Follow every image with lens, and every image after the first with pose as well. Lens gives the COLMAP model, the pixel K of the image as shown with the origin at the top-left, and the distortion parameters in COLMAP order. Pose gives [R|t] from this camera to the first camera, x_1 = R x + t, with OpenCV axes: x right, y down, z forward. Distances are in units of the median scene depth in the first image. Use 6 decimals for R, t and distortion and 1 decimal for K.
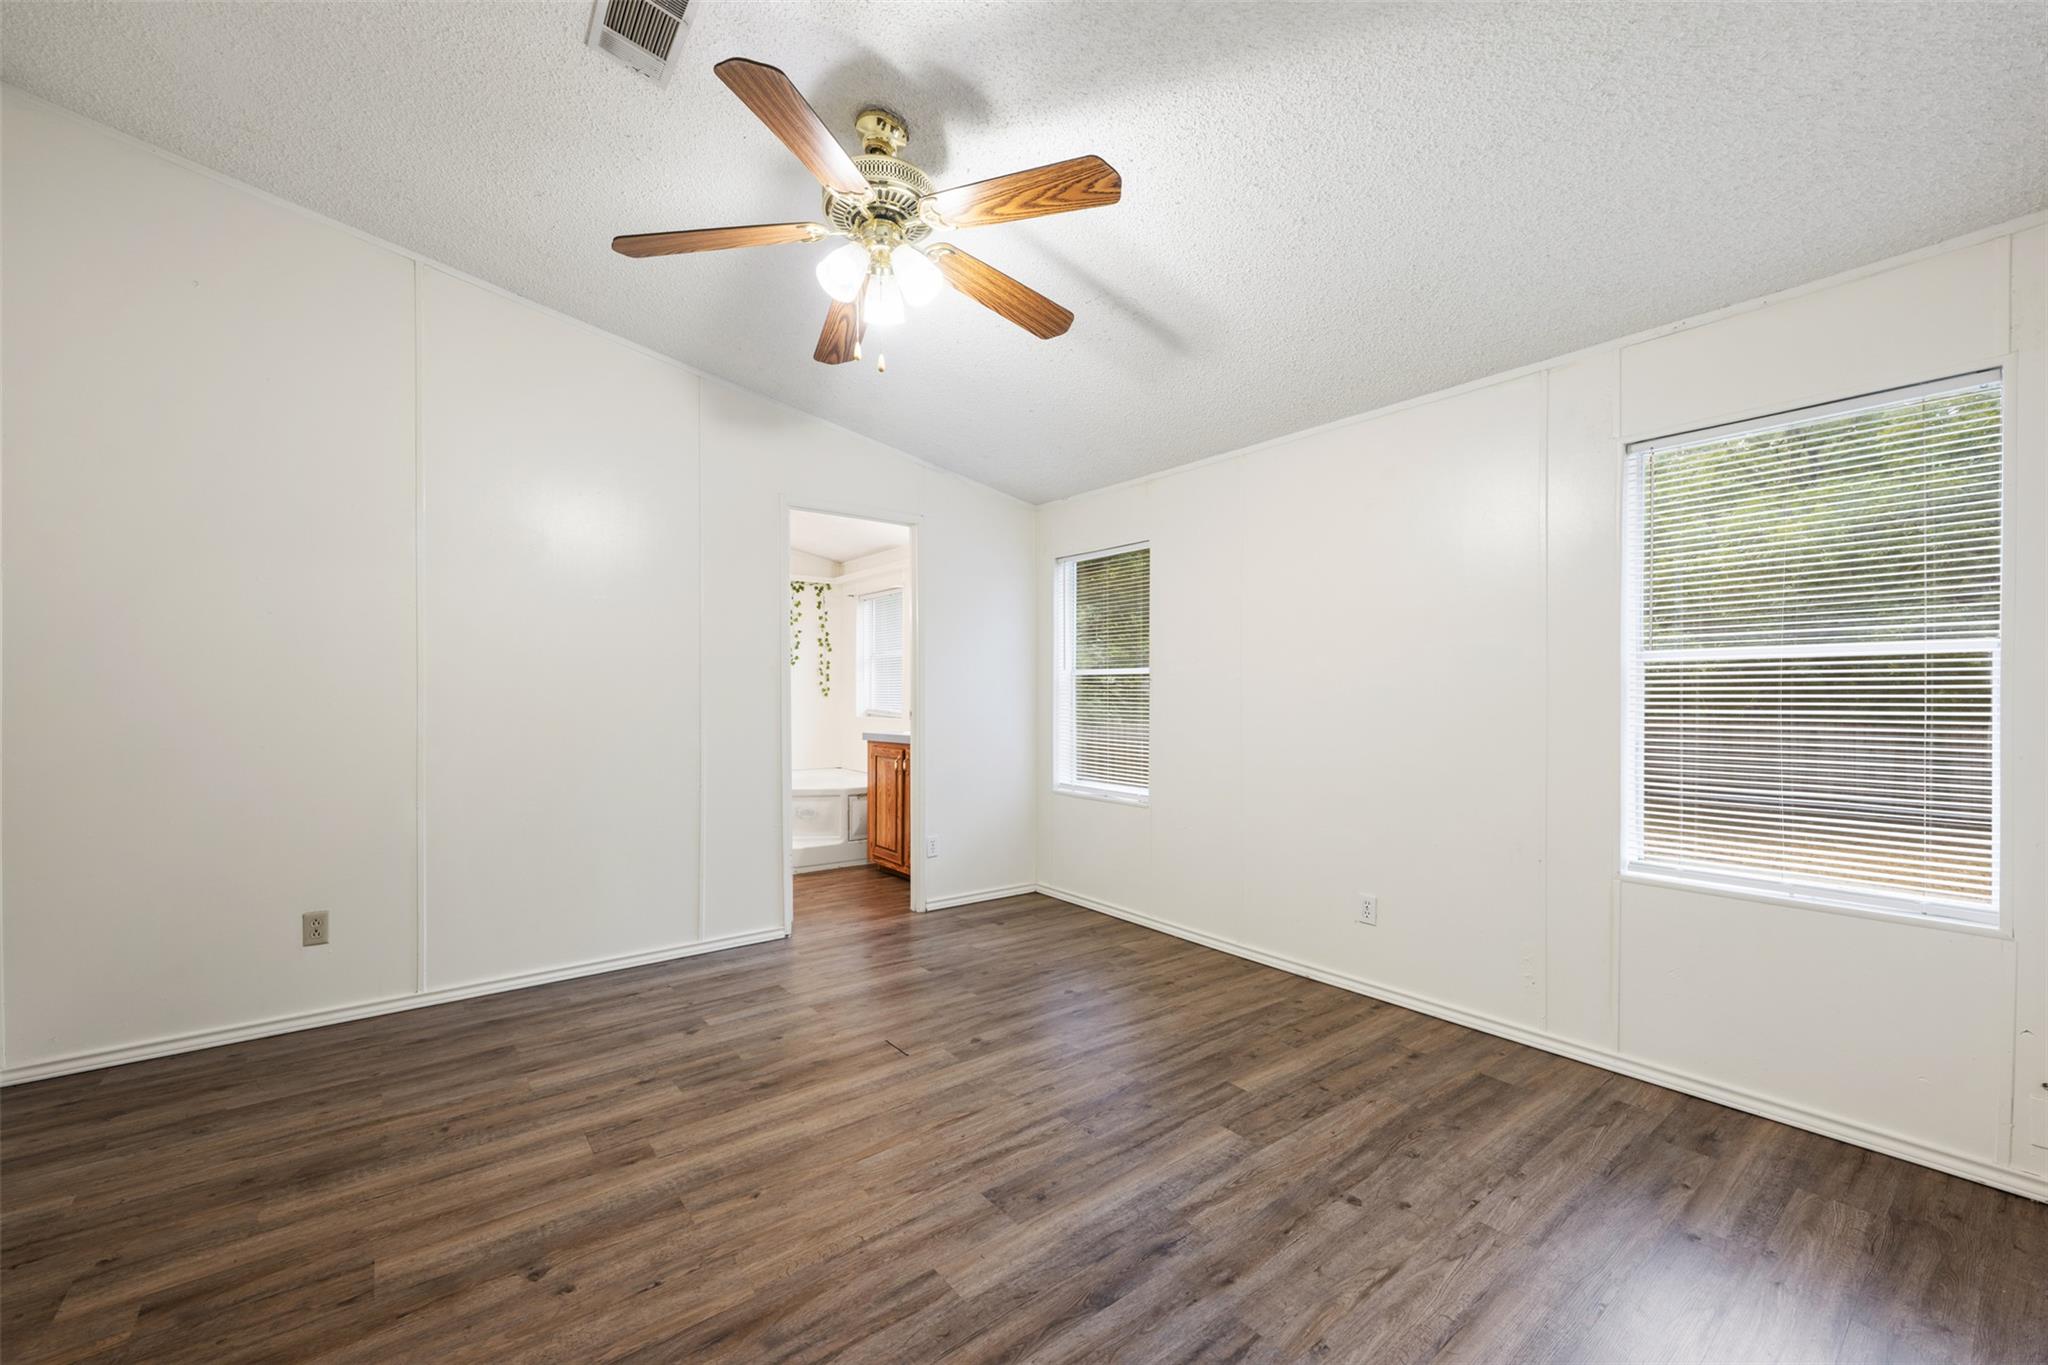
lens RADIAL K [[813.2, 0, 1030.3], [0, 813.2, 691.5], [0, 0, 1]] dist [-0.000170, -0.000695]
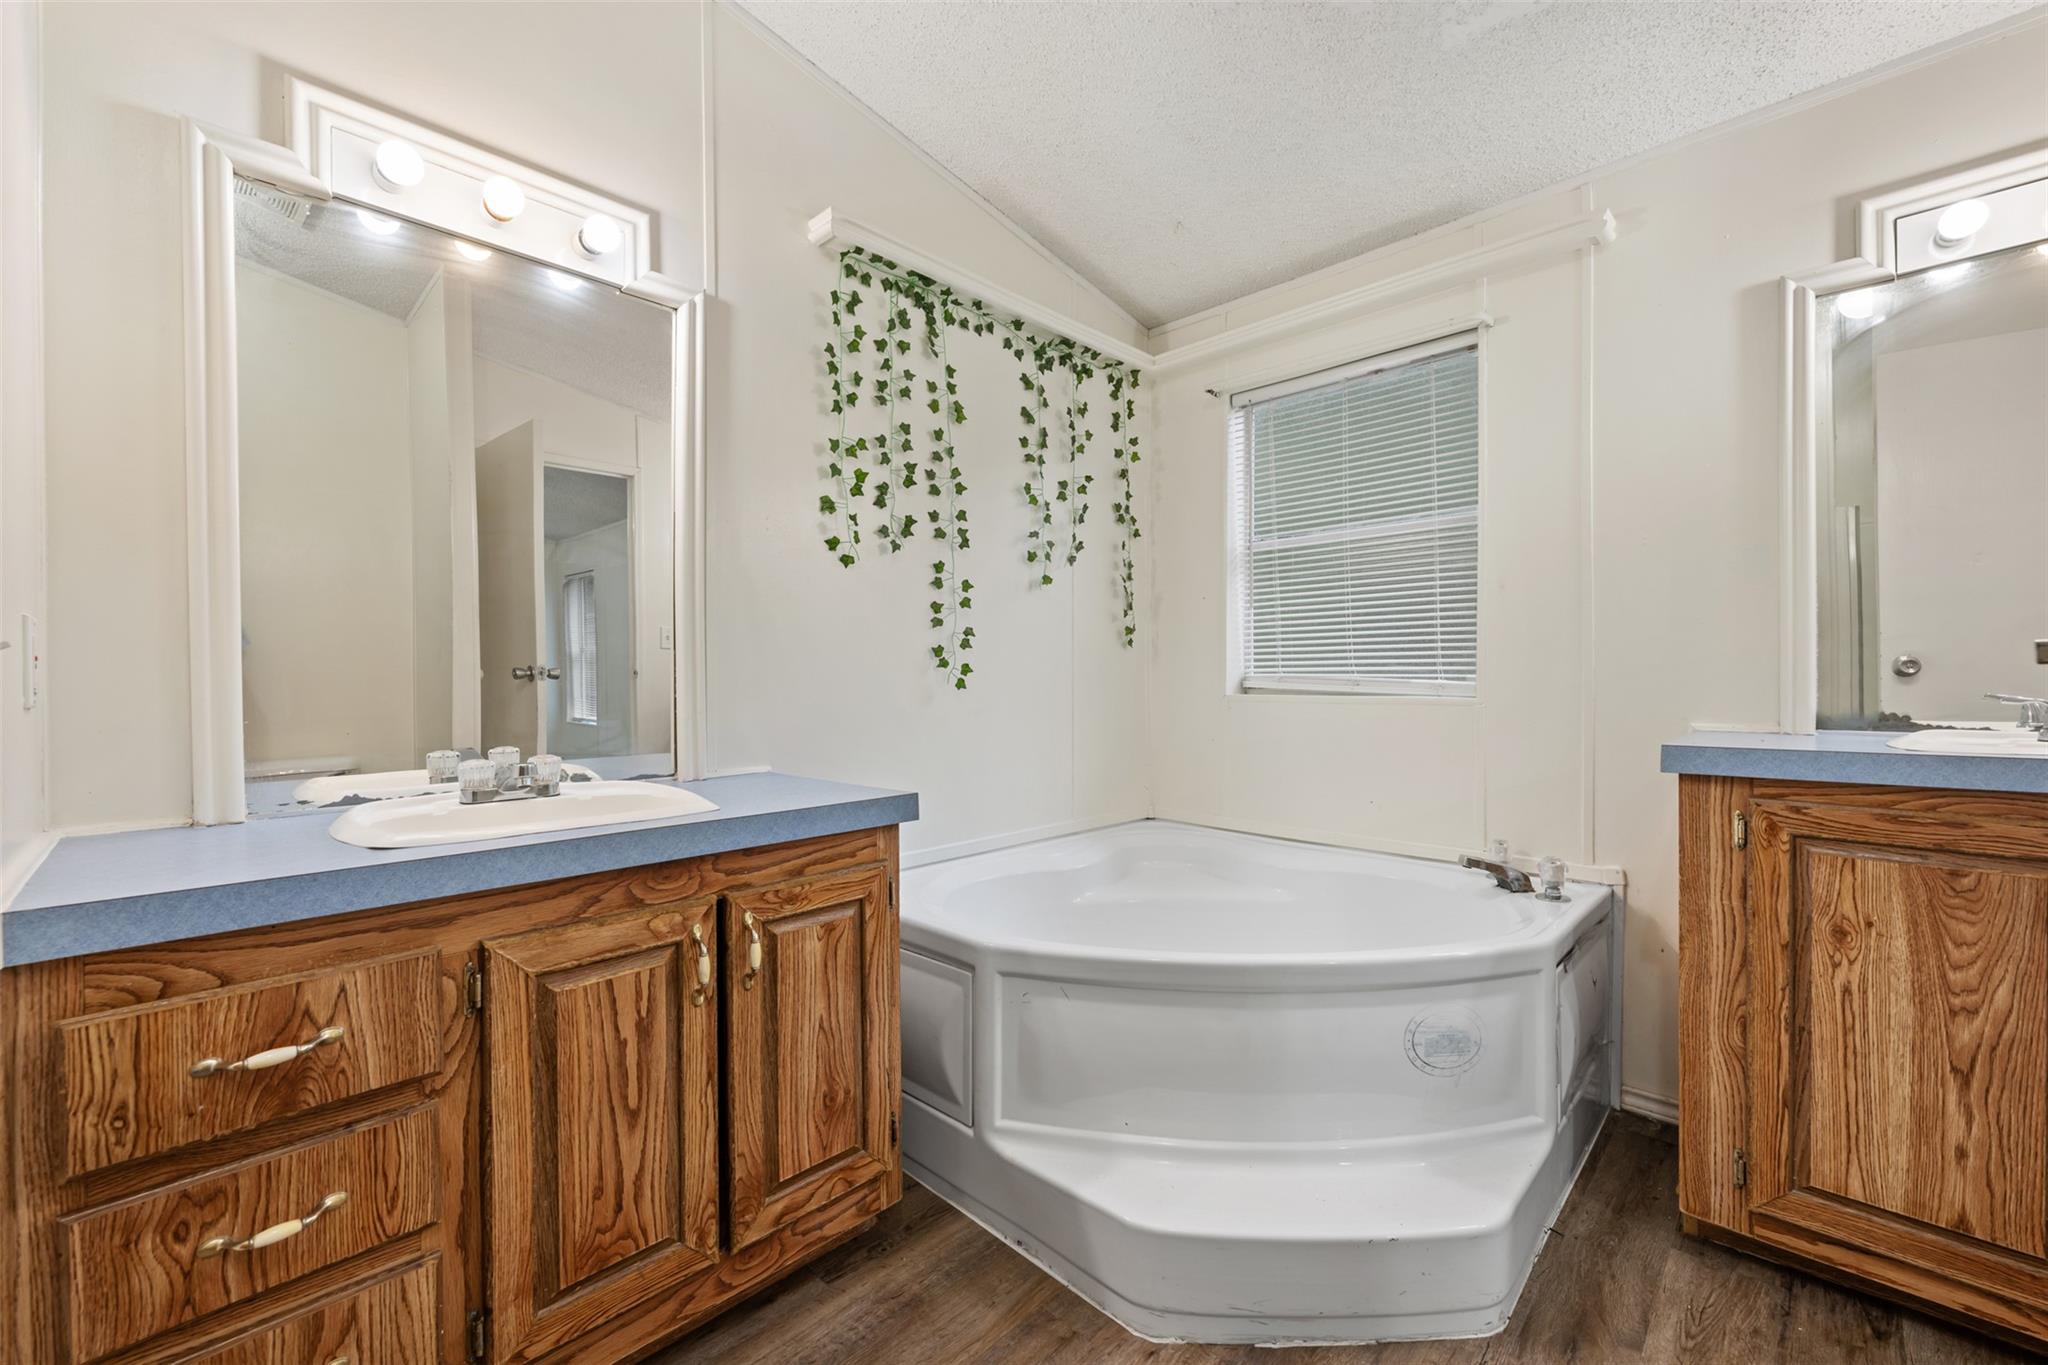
lens RADIAL K [[813.2, 0, 1035.5], [0, 813.2, 684.5], [0, 0, 1]] dist [-0.000170, -0.000695]
pose [[0.992656, -0.007514, 0.120735, -0.349463], [0.006992, 0.999964, 0.004750, 0.023145], [-0.120766, -0.003871, 0.992673, 0.600244]]
